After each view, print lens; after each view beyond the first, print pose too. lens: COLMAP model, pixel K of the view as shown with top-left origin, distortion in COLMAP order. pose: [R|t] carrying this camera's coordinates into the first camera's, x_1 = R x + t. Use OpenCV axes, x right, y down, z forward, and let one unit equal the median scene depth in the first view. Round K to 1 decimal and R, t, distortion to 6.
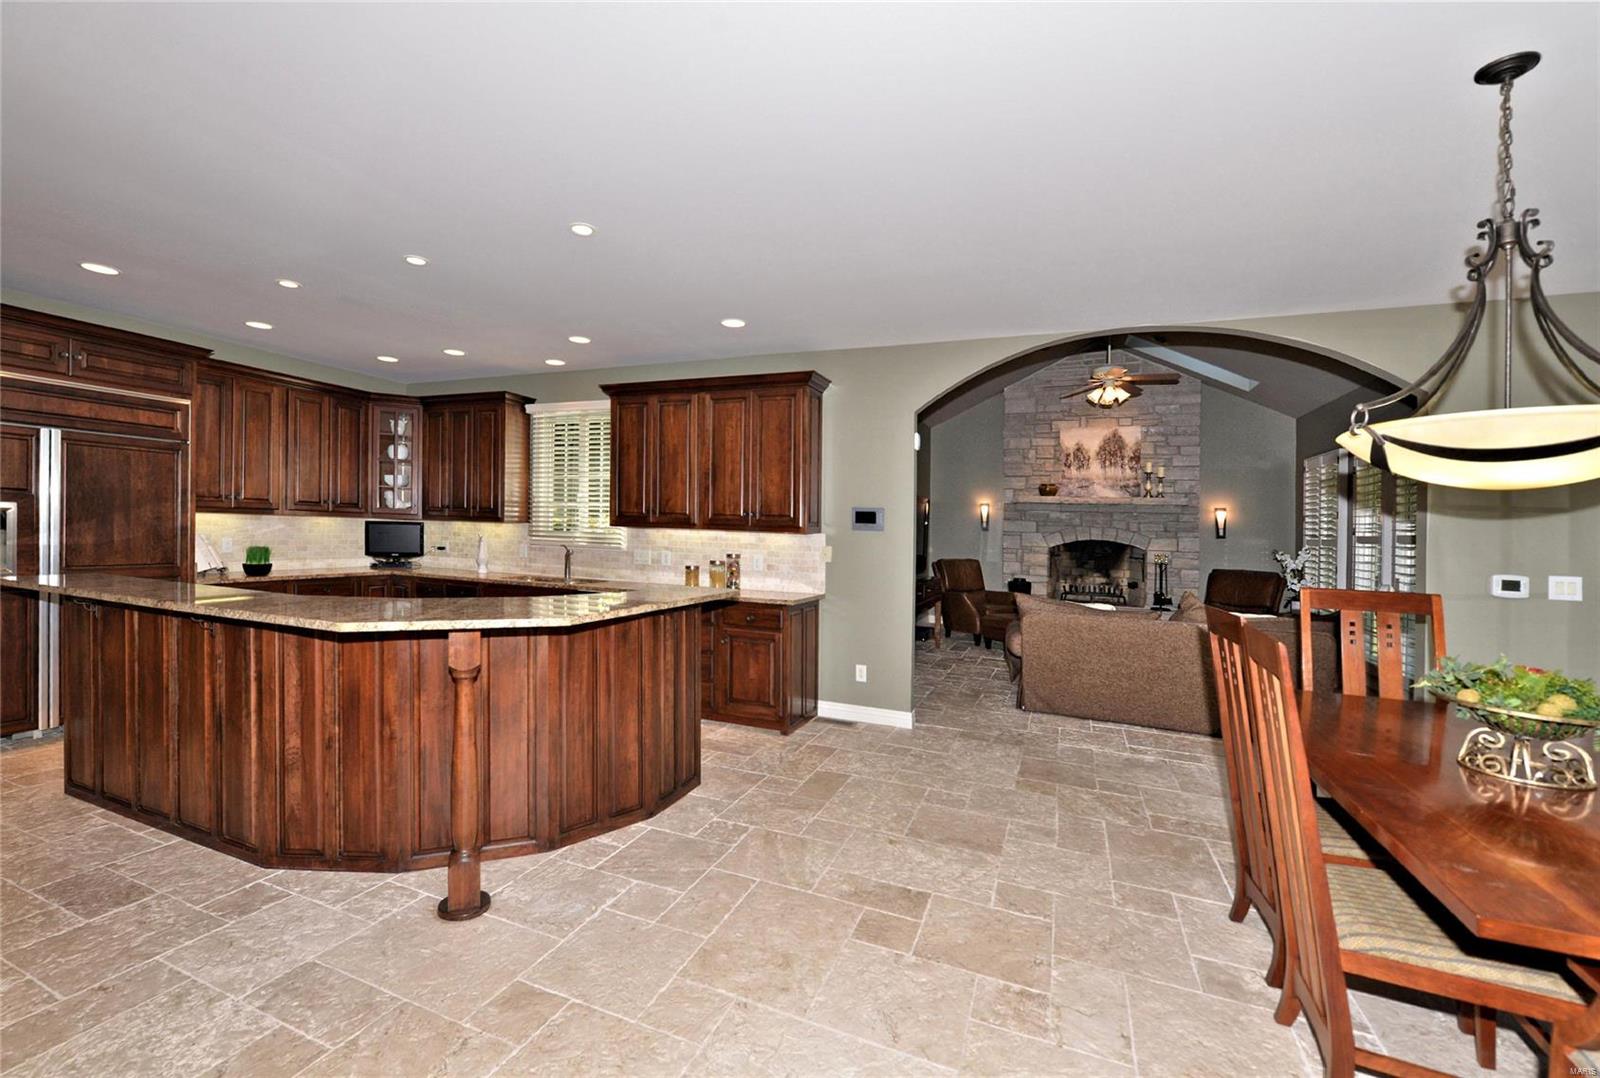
lens RADIAL K [[637.0, 0, 795.4], [0, 637.0, 540.6], [0, 0, 1]] dist [0.002972, 0.000137]
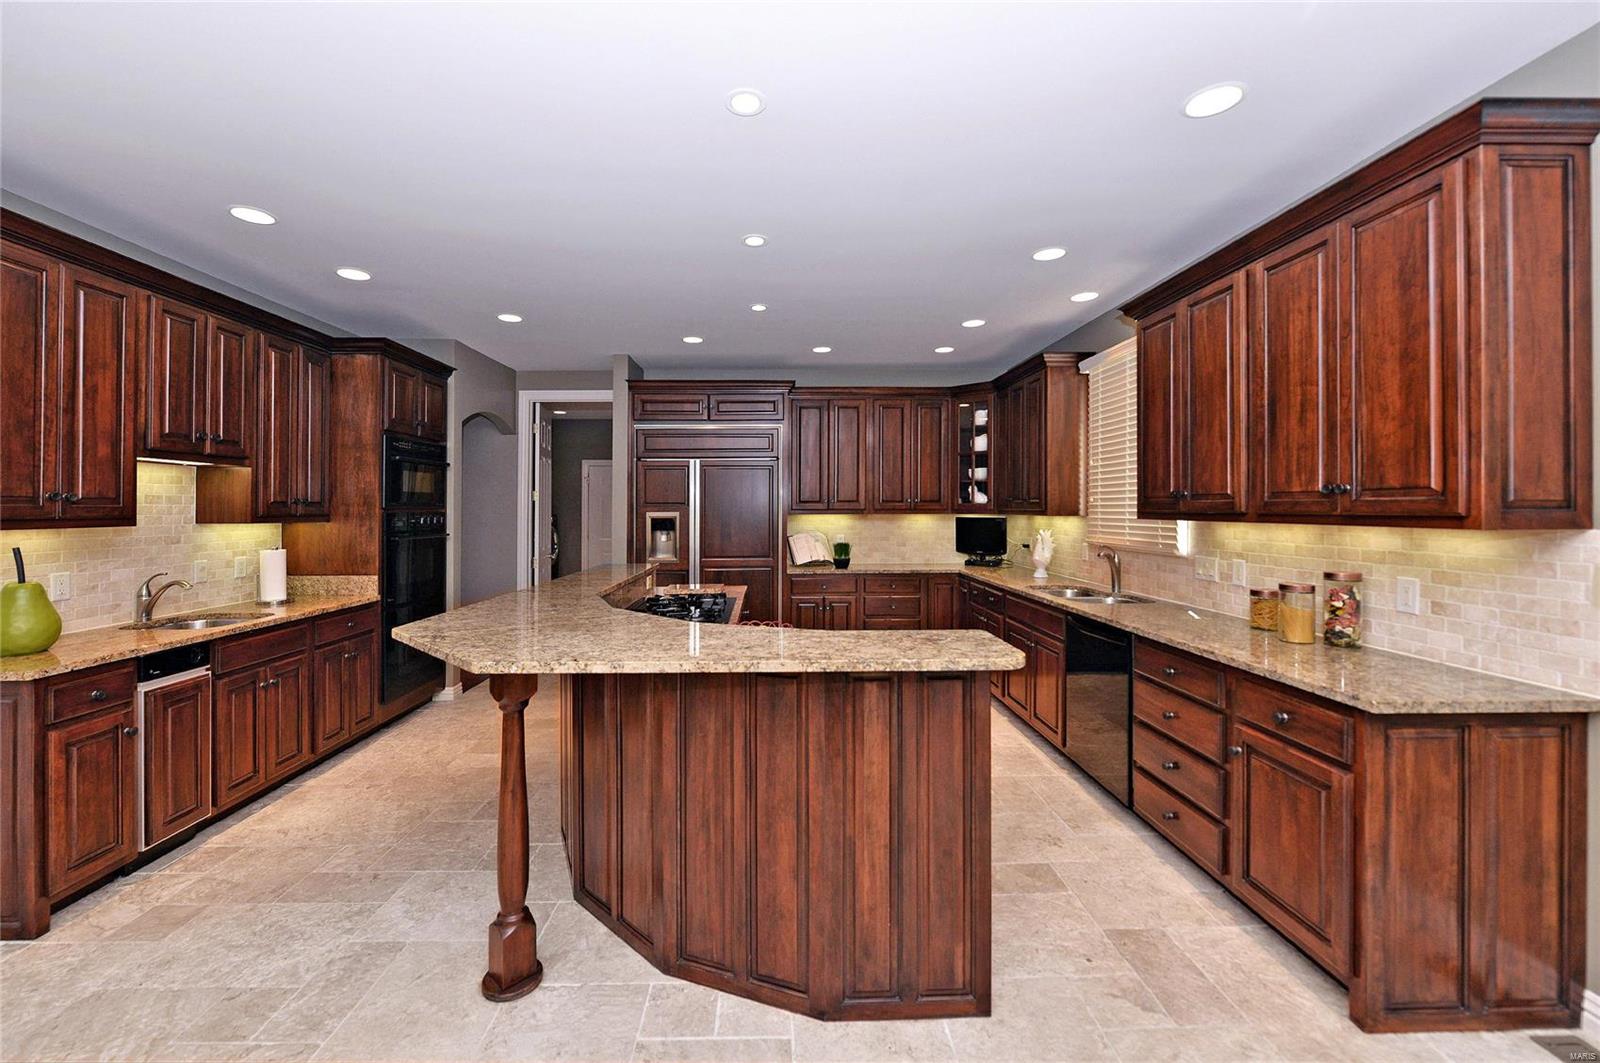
lens RADIAL K [[660.0, 0, 796.4], [0, 660.0, 524.3], [0, 0, 1]] dist [-0.002071, -0.000644]
pose [[0.410359, -0.009911, -0.911870, 0.169583], [-0.002585, 0.999924, -0.012031, -0.008016], [0.911921, 0.007294, 0.410302, 0.378990]]
